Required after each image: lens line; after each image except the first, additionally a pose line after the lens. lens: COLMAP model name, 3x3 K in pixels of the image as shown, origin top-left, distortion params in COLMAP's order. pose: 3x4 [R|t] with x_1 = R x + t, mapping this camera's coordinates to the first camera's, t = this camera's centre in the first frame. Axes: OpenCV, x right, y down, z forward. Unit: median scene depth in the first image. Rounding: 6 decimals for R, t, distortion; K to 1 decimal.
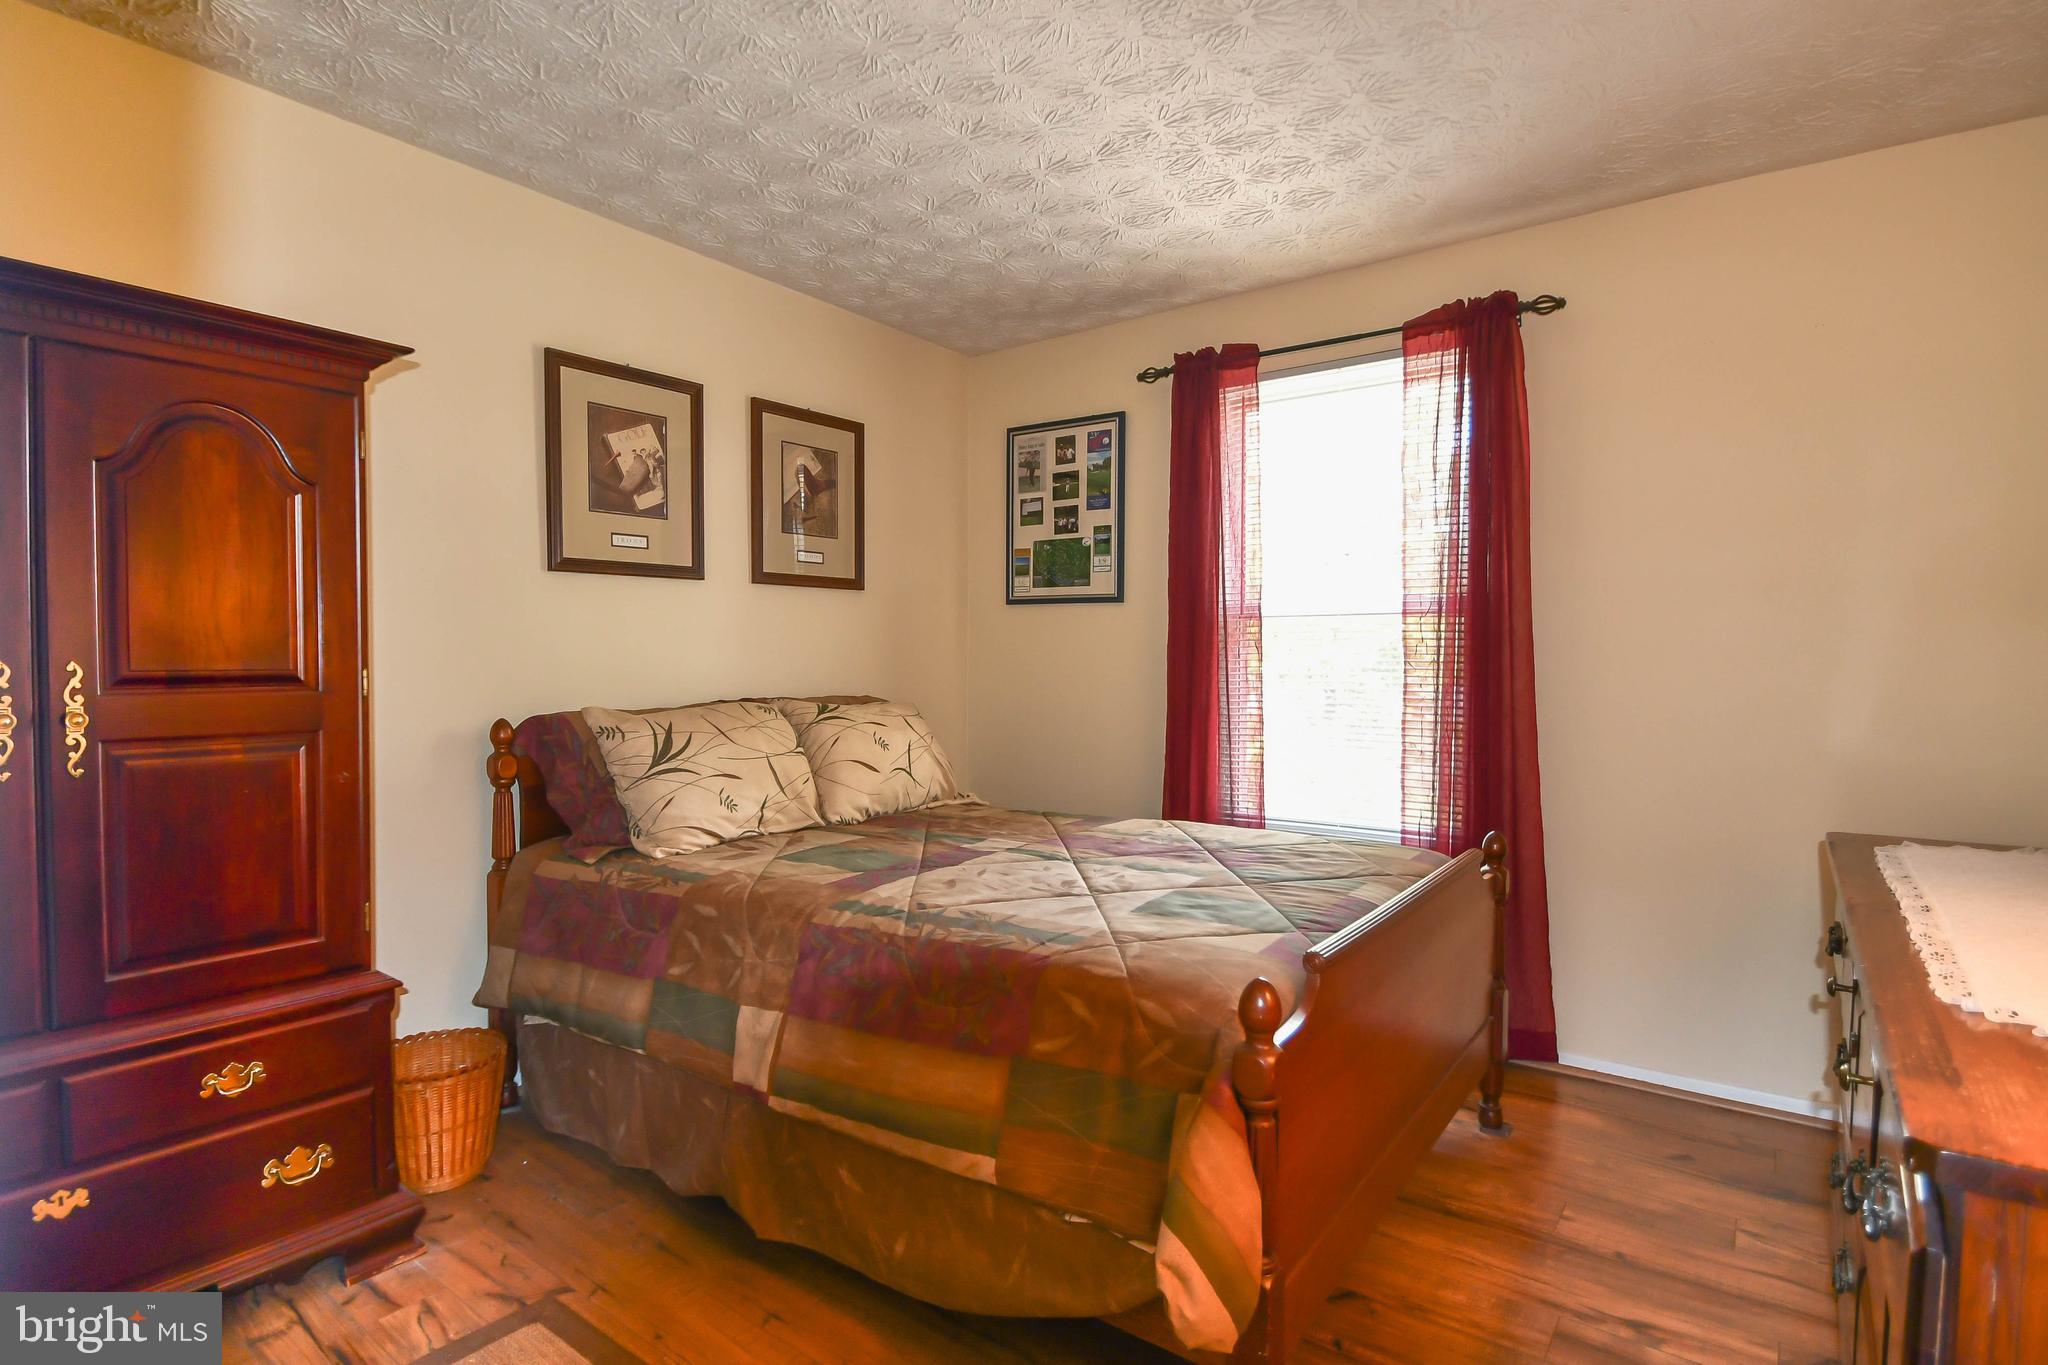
lens RADIAL K [[1031.8, 0, 1025.1], [0, 1031.8, 684.5], [0, 0, 1]] dist [0.001500, -0.005317]
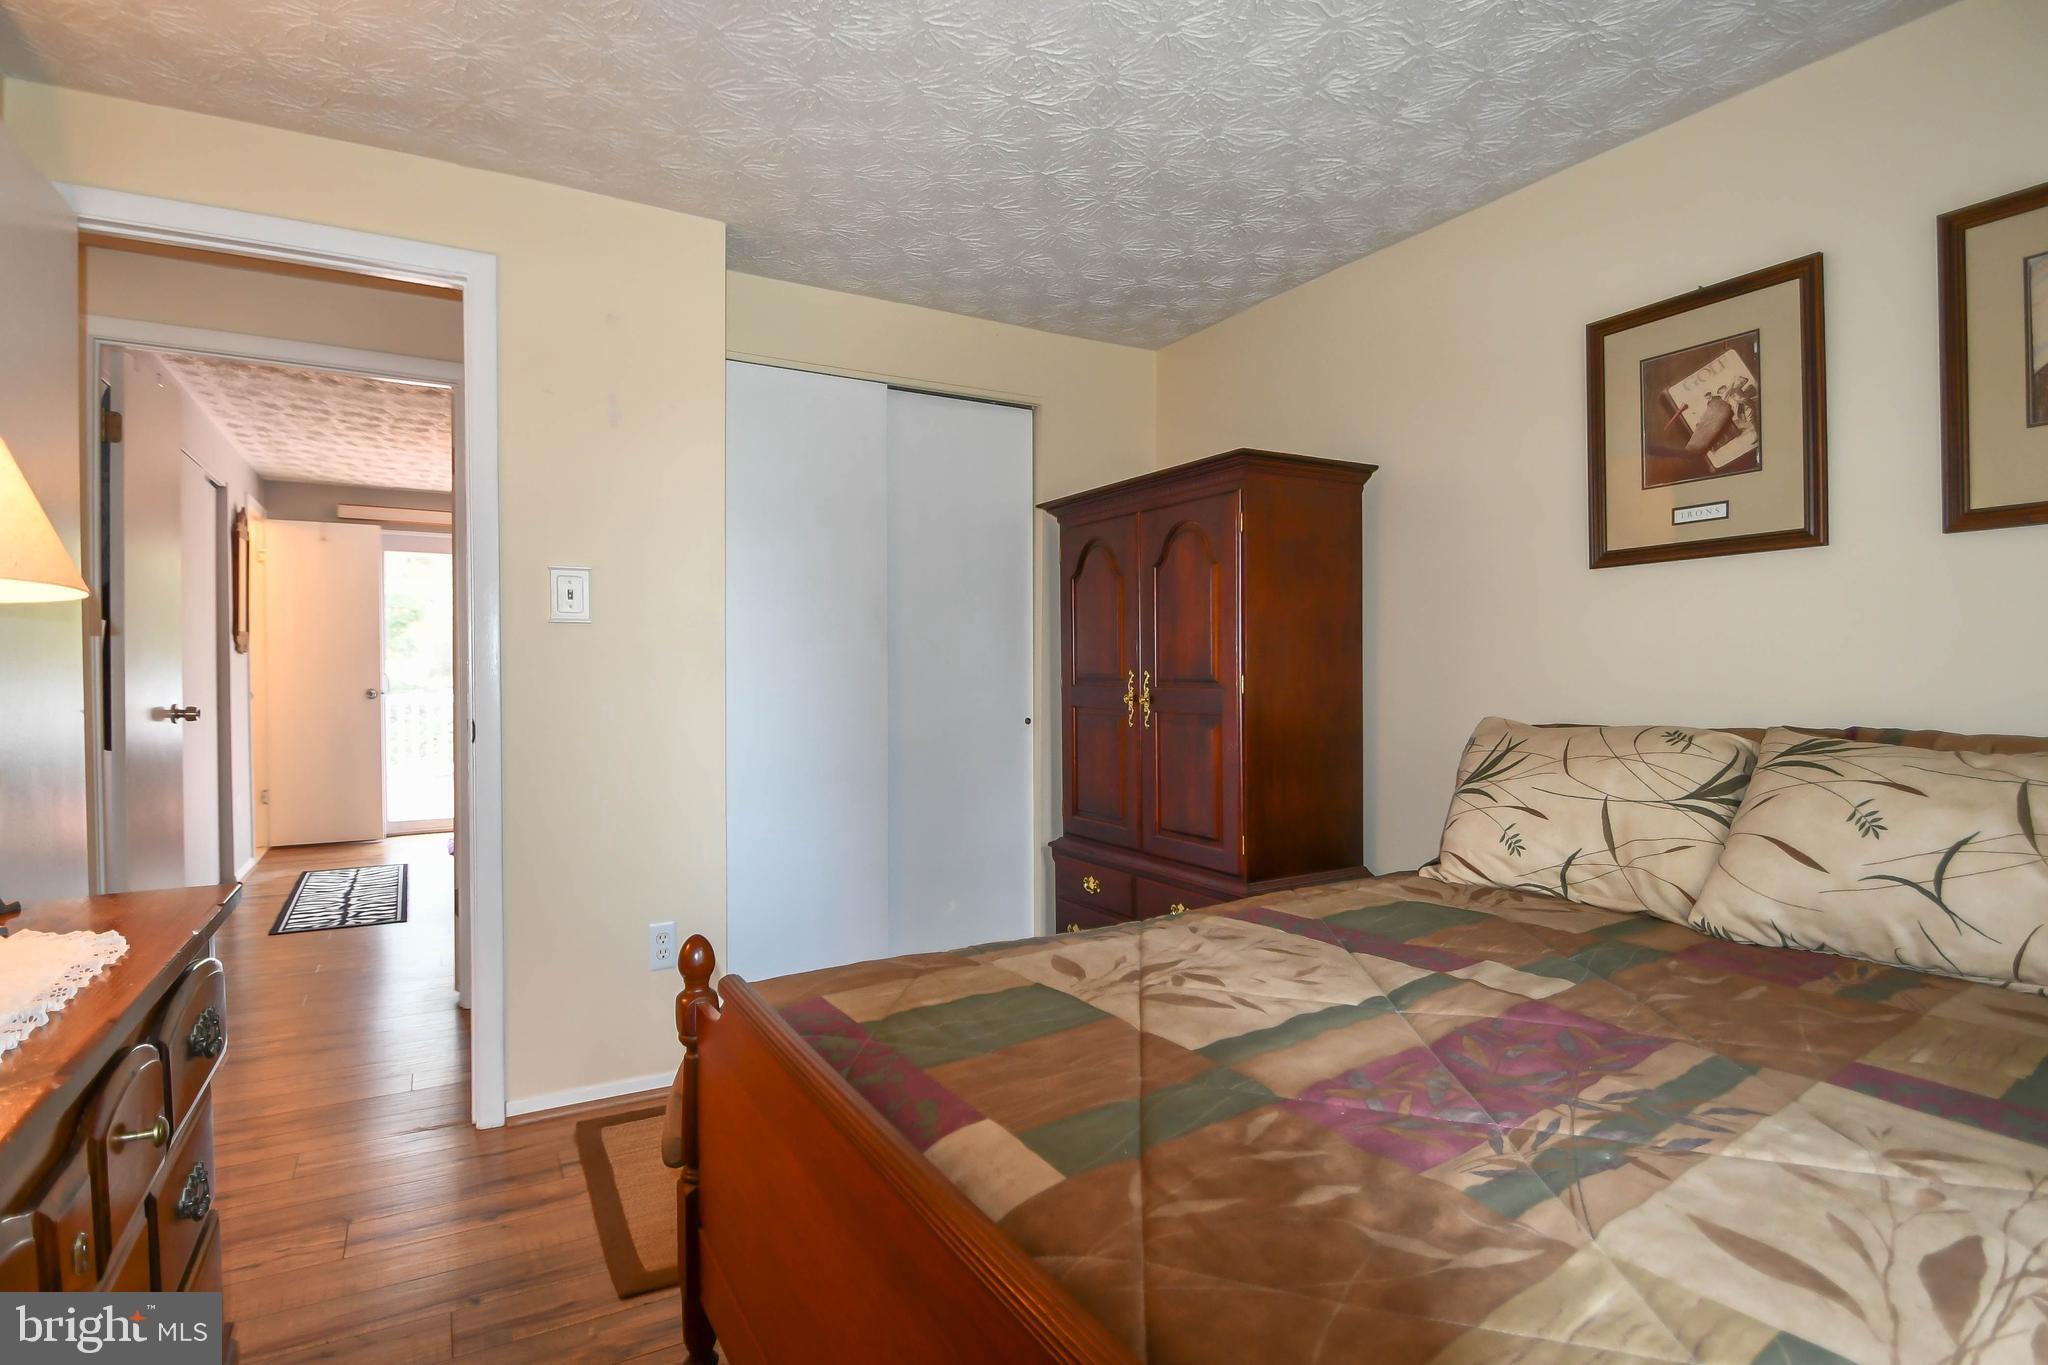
lens RADIAL K [[1031.8, 0, 1019.9], [0, 1031.8, 672.6], [0, 0, 1]] dist [0.001500, -0.005317]
pose [[-0.395185, 0.001960, -0.918599, 0.533174], [-0.019108, 0.999764, 0.010353, -0.017163], [0.918403, 0.021644, -0.395055, 0.839304]]
